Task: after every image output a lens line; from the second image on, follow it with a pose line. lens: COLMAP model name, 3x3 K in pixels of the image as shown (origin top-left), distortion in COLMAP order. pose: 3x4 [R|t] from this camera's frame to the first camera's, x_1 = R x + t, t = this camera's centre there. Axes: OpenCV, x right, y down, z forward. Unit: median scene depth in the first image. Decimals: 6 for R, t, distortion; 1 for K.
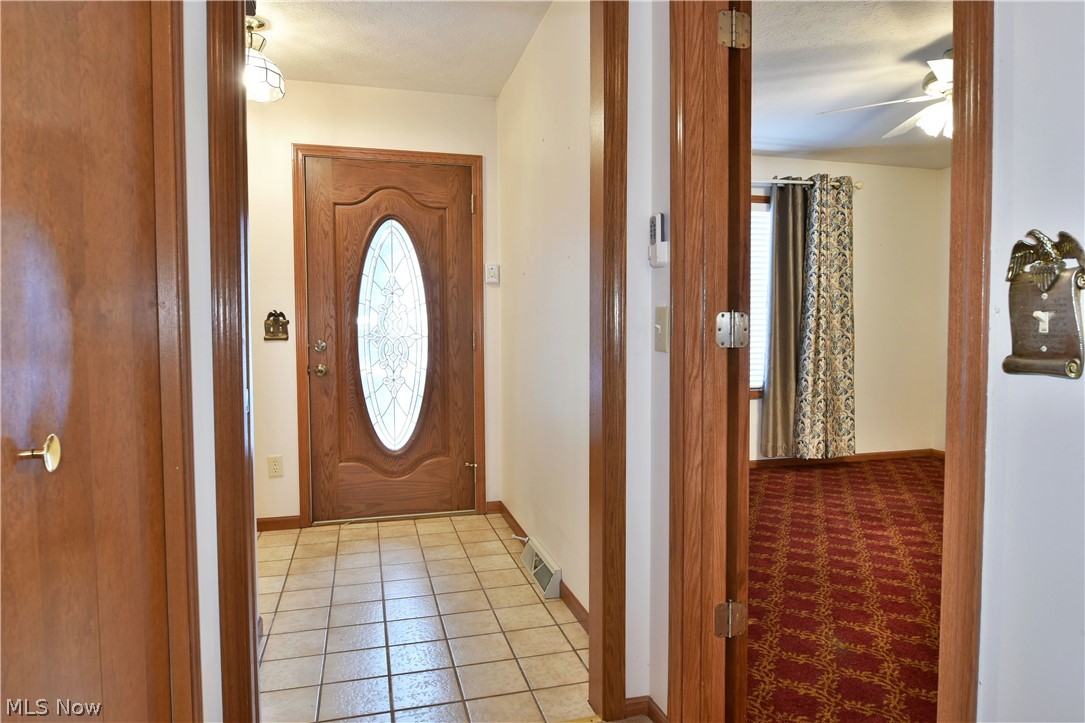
lens RADIAL K [[660.0, 0, 542.9], [0, 660.0, 363.5], [0, 0, 1]] dist [-0.011066, -0.004390]
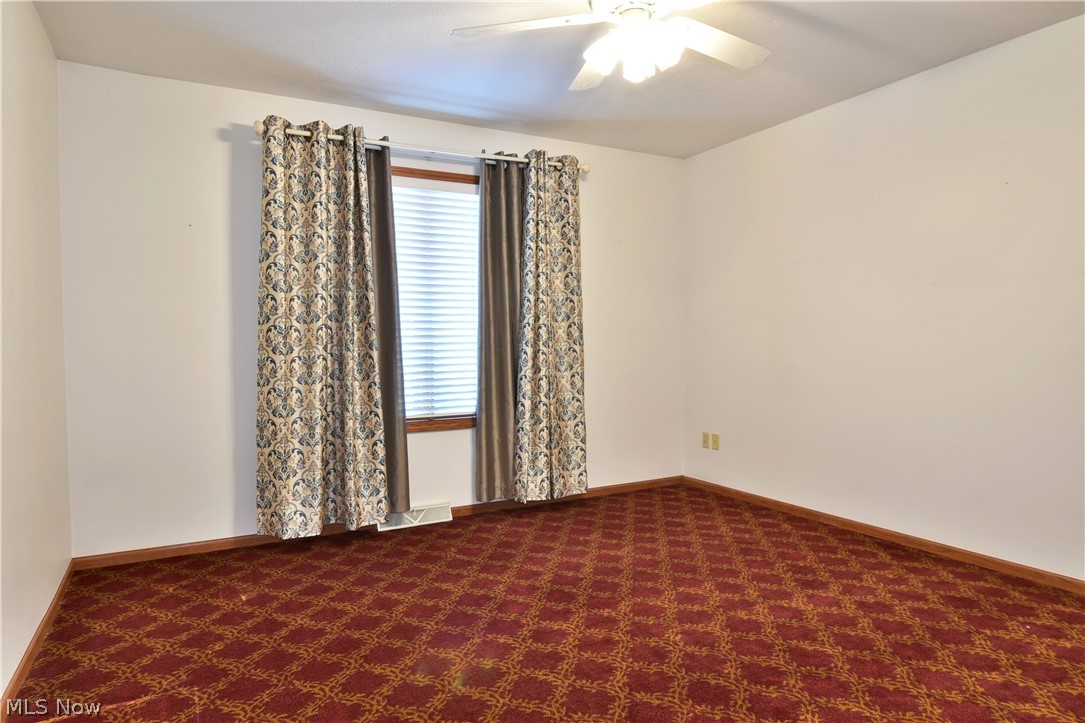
lens RADIAL K [[660.0, 0, 542.9], [0, 660.0, 363.5], [0, 0, 1]] dist [-0.011066, -0.004390]
pose [[0.971218, -0.011419, 0.237919, 0.228324], [0.014307, 0.999843, -0.010418, -0.015690], [-0.237763, 0.013522, 0.971229, 0.207221]]
